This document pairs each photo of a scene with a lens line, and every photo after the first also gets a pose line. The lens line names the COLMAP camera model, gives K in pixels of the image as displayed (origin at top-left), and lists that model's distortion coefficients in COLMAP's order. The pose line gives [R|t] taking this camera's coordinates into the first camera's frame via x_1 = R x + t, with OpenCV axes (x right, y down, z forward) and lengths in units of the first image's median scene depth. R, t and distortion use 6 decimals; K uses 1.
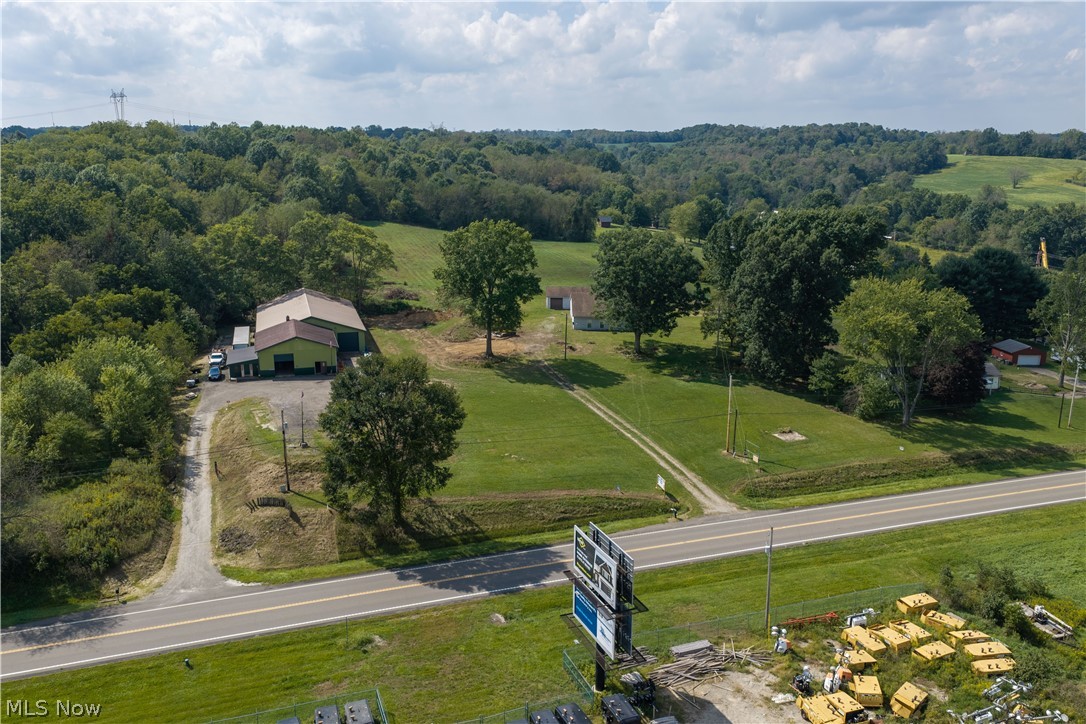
lens RADIAL K [[912.7, 0, 539.9], [0, 912.7, 353.4], [0, 0, 1]] dist [0.031270, -0.051301]
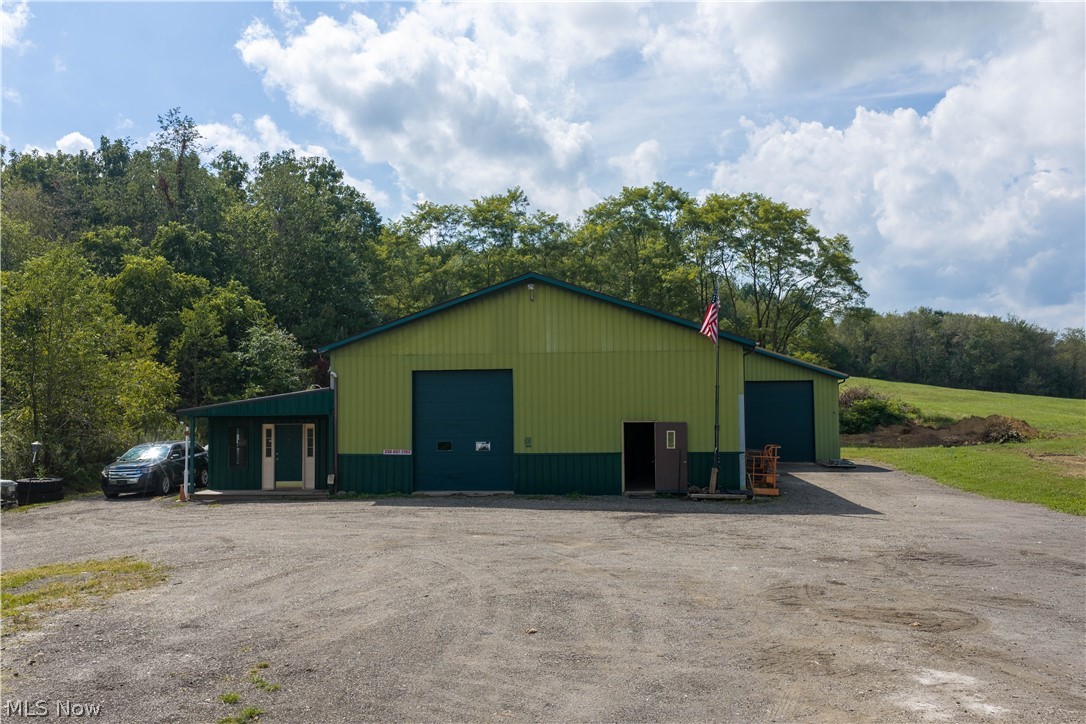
lens RADIAL K [[912.7, 0, 551.6], [0, 912.7, 378.5], [0, 0, 1]] dist [0.031270, -0.051301]
pose [[0.935193, -0.024042, -0.353320, -0.195115], [-0.069653, 0.965717, -0.250076, 0.046541], [0.347220, 0.258480, 0.901458, 0.827642]]
